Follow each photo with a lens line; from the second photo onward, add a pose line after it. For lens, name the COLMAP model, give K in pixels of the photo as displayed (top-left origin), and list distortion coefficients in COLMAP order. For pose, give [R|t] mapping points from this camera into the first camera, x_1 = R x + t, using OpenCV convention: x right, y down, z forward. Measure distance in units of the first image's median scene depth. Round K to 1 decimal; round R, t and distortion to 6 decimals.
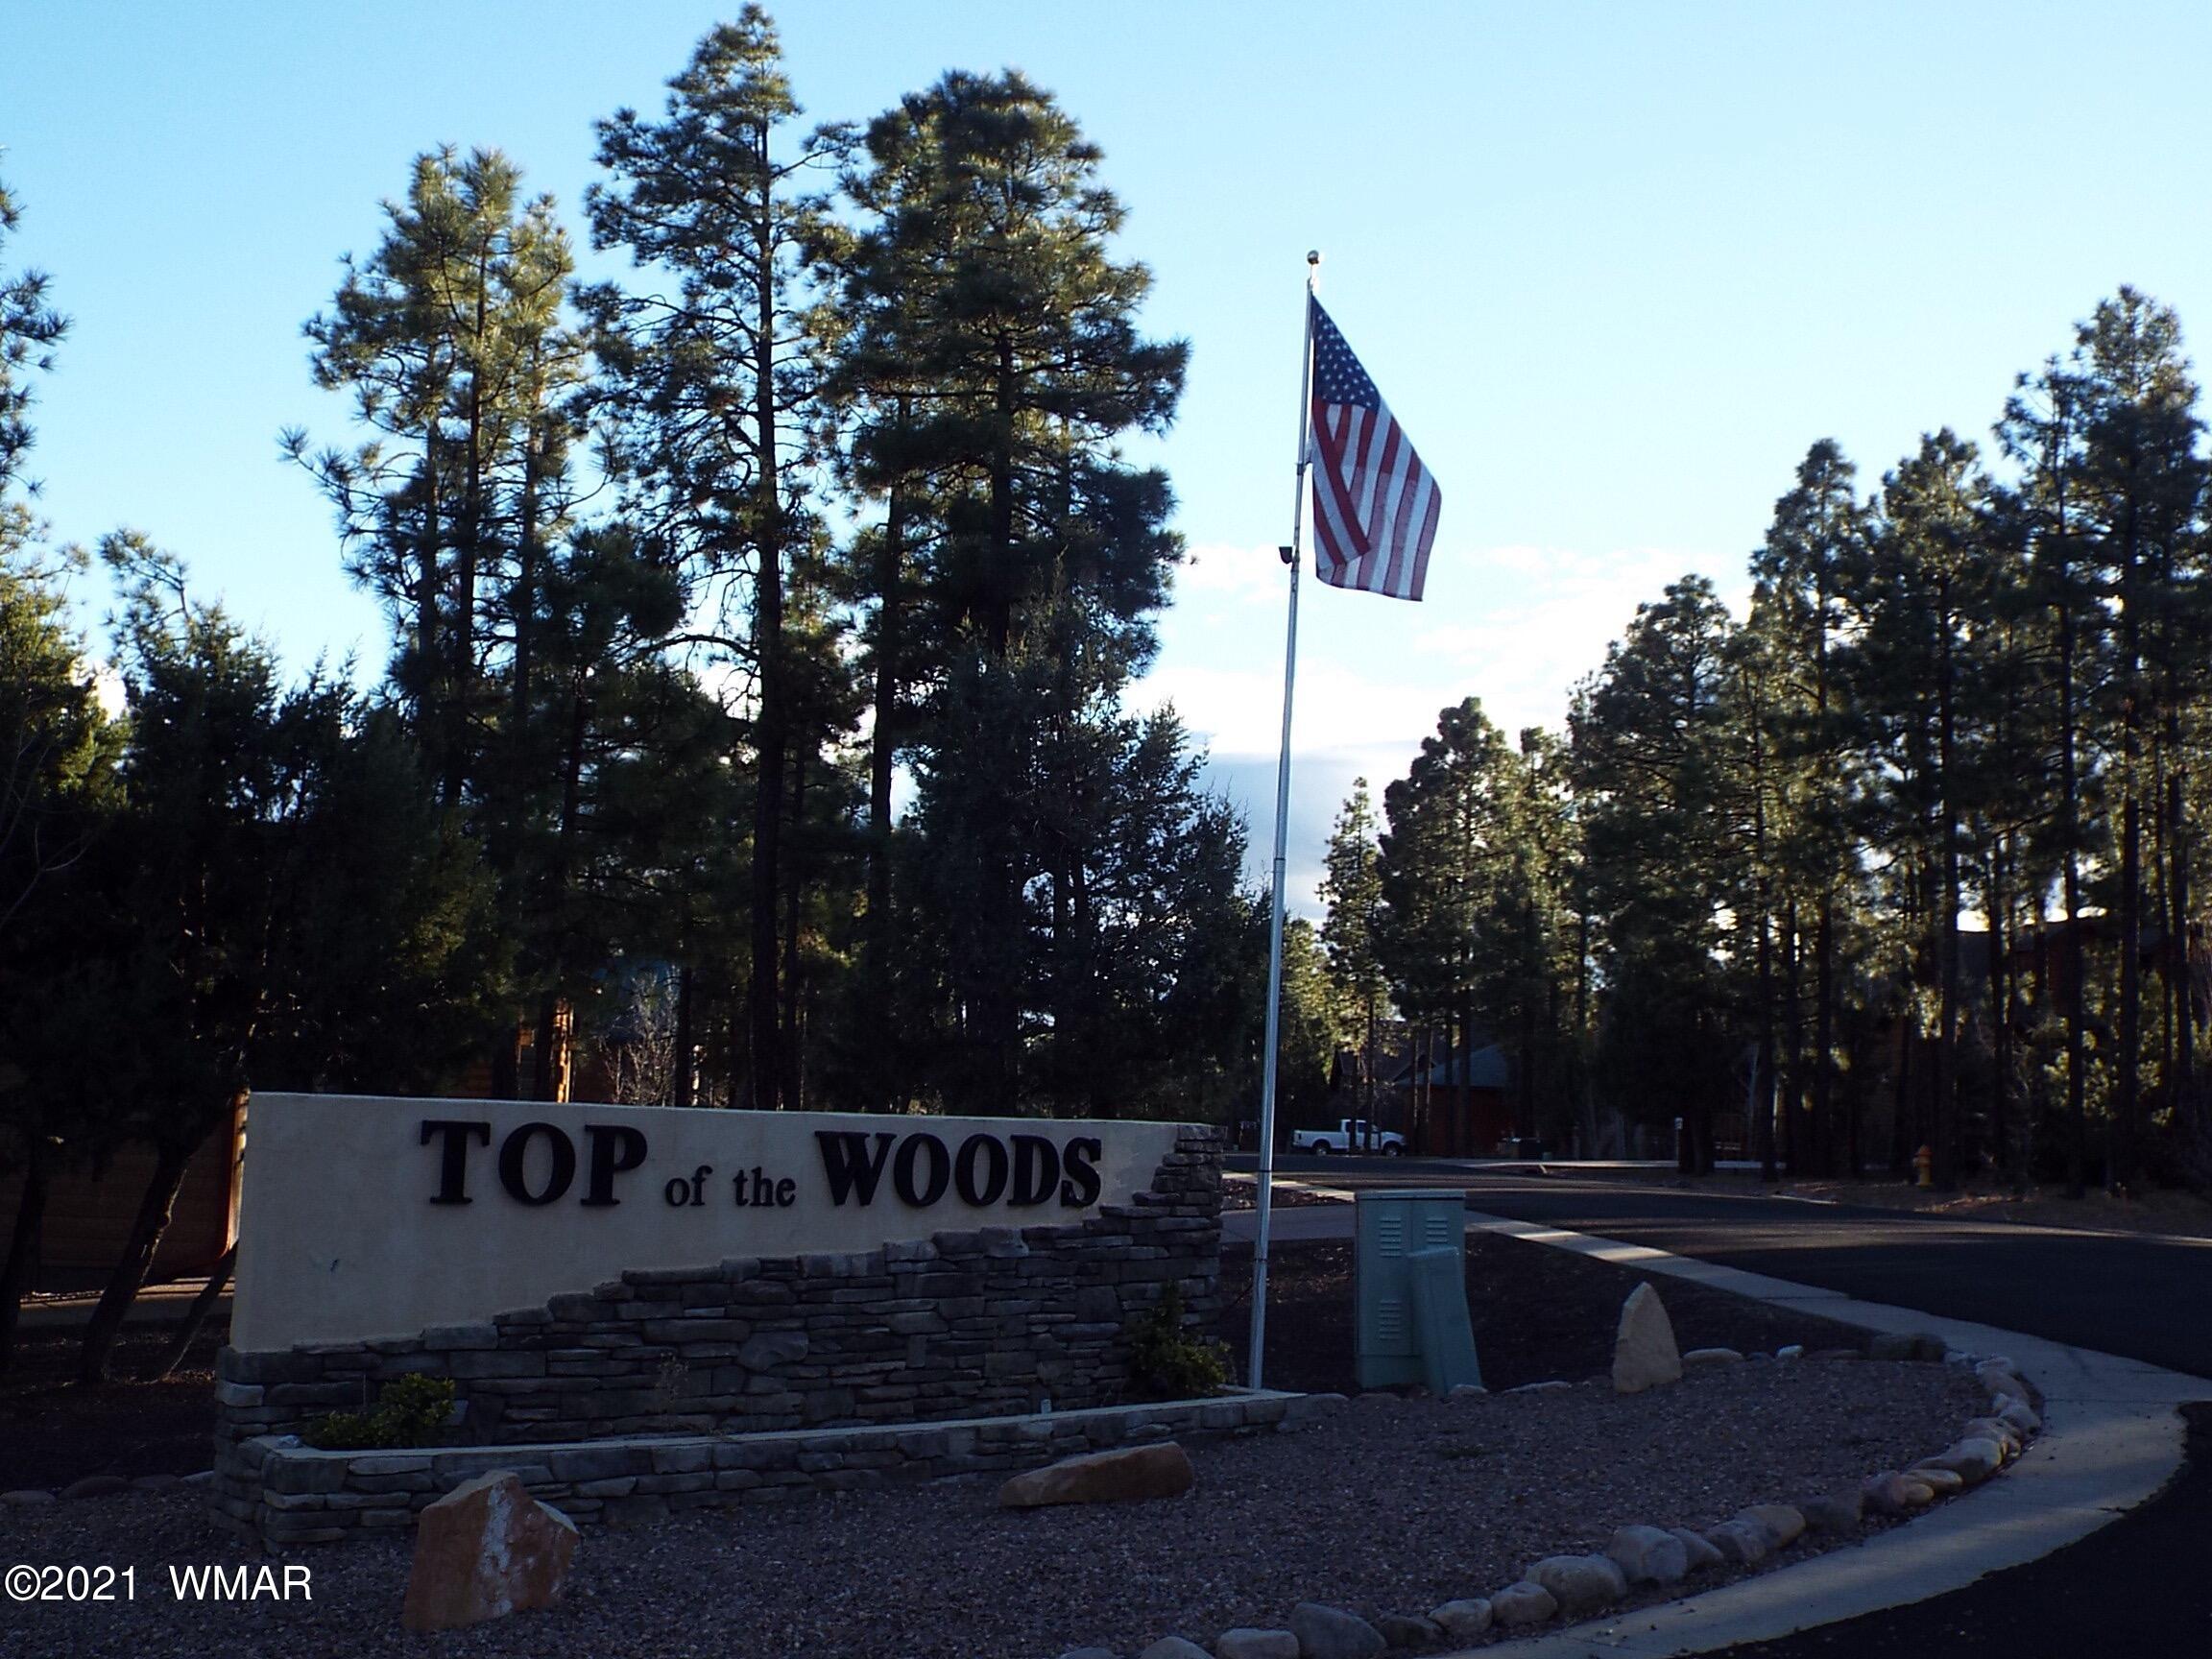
lens RADIAL K [[2908.7, 0, 1106.1], [0, 2908.7, 815.8], [0, 0, 1]] dist [0.005451, 0.000000]
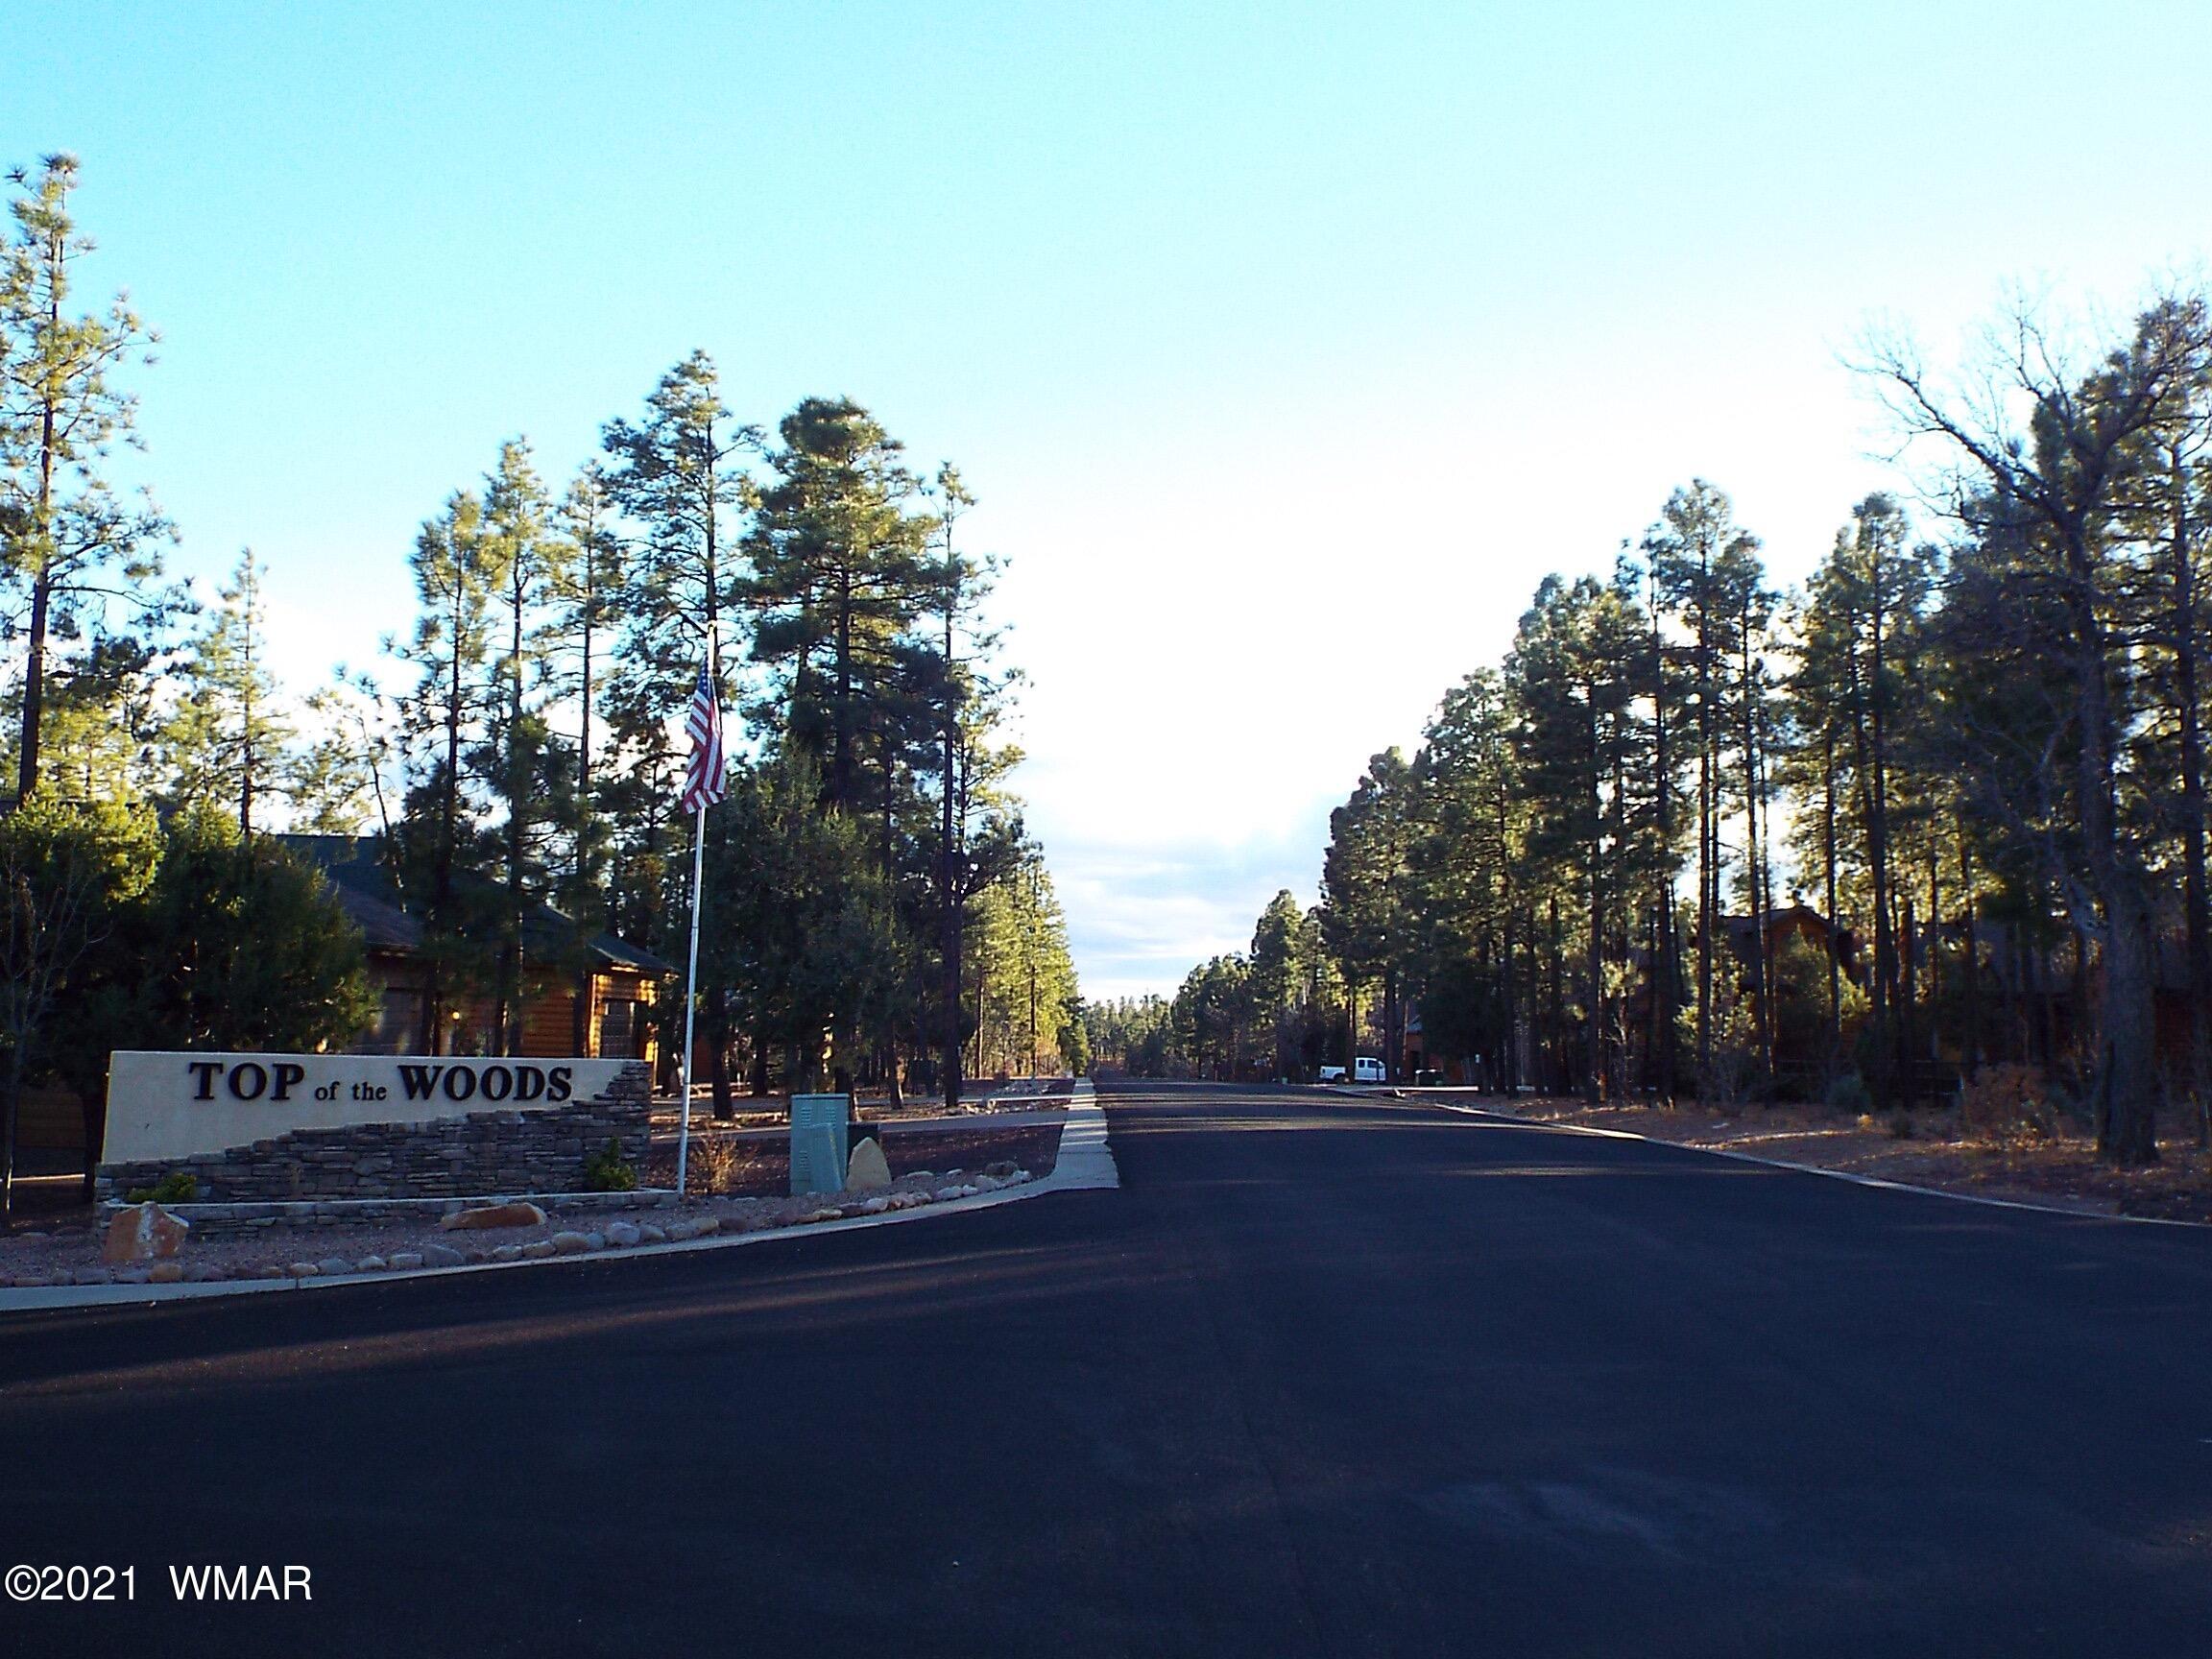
lens RADIAL K [[2296.4, 0, 1093.6], [0, 2296.4, 842.6], [0, 0, 1]] dist [0.058223, 0.000000]
pose [[0.996878, -0.015542, -0.077411, 0.542075], [0.016322, 0.999822, 0.009458, -0.064037], [0.077251, -0.010692, 0.996954, -0.660481]]
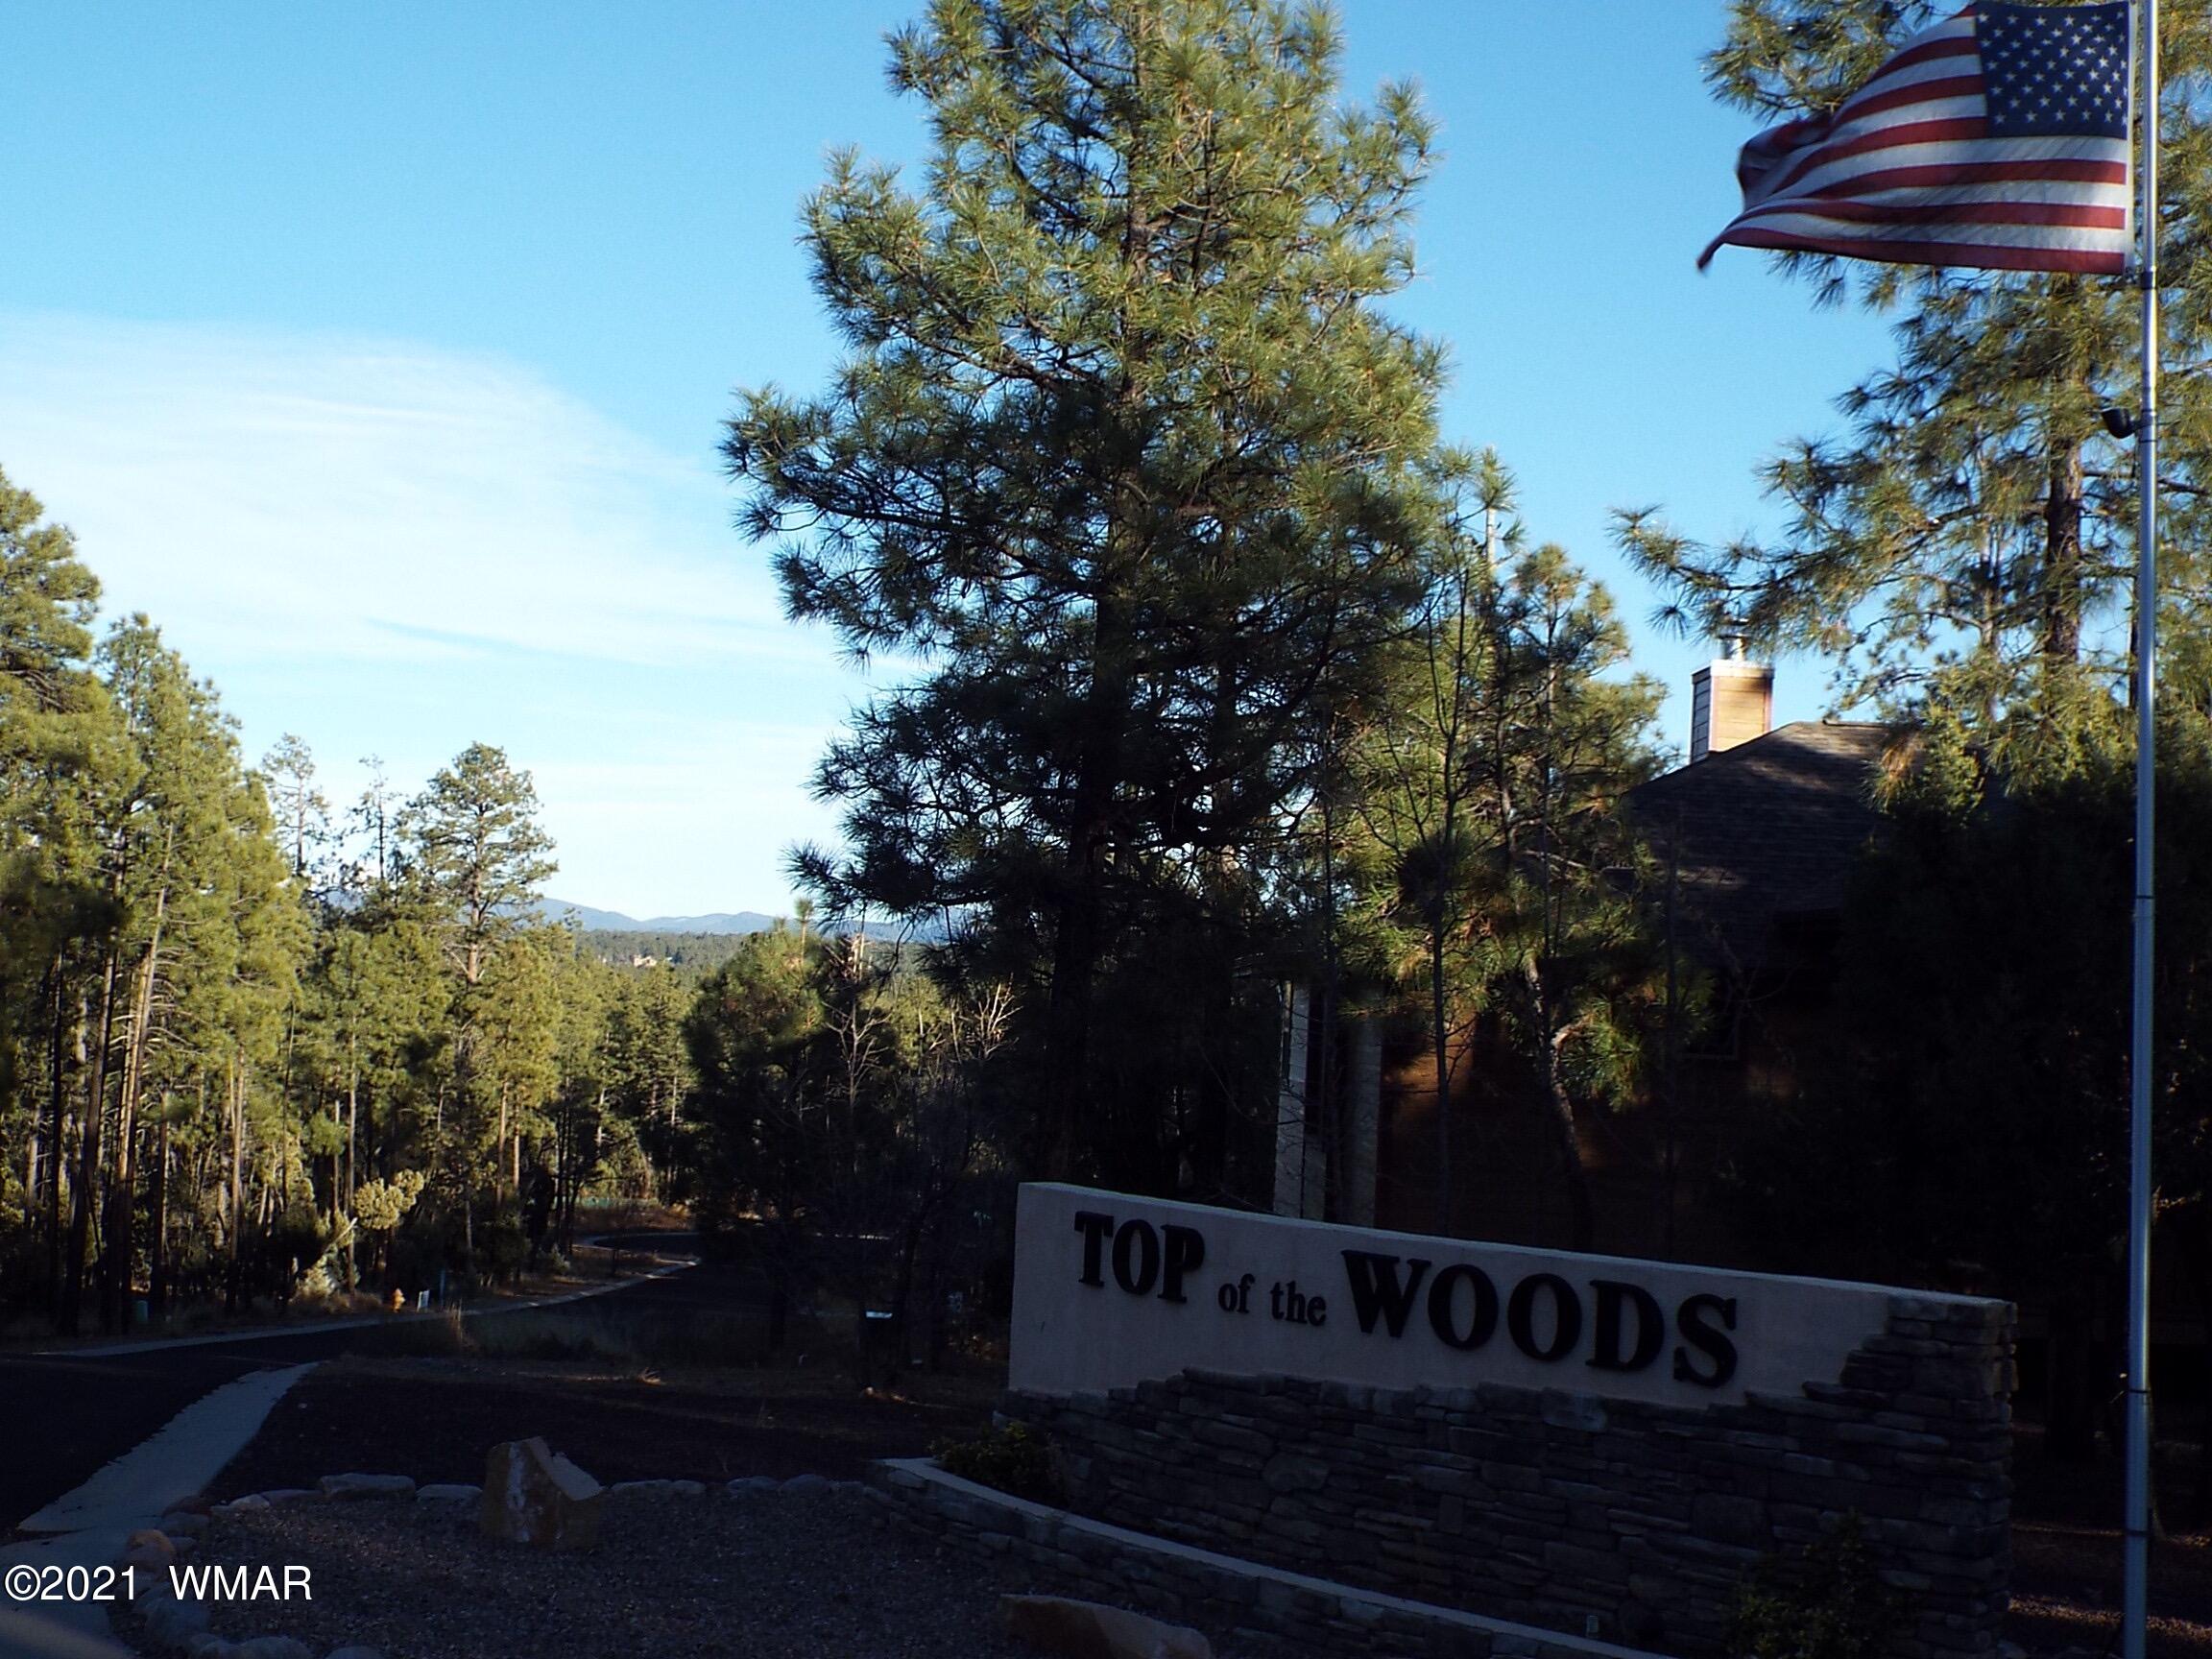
lens RADIAL K [[2908.7, 0, 1130.3], [0, 2908.7, 833.5], [0, 0, 1]] dist [0.005451, 0.000000]
pose [[-0.037174, -0.102447, -0.994044, 0.833960], [0.042063, 0.993689, -0.103983, 0.068279], [0.998423, -0.045678, -0.032630, 0.949038]]
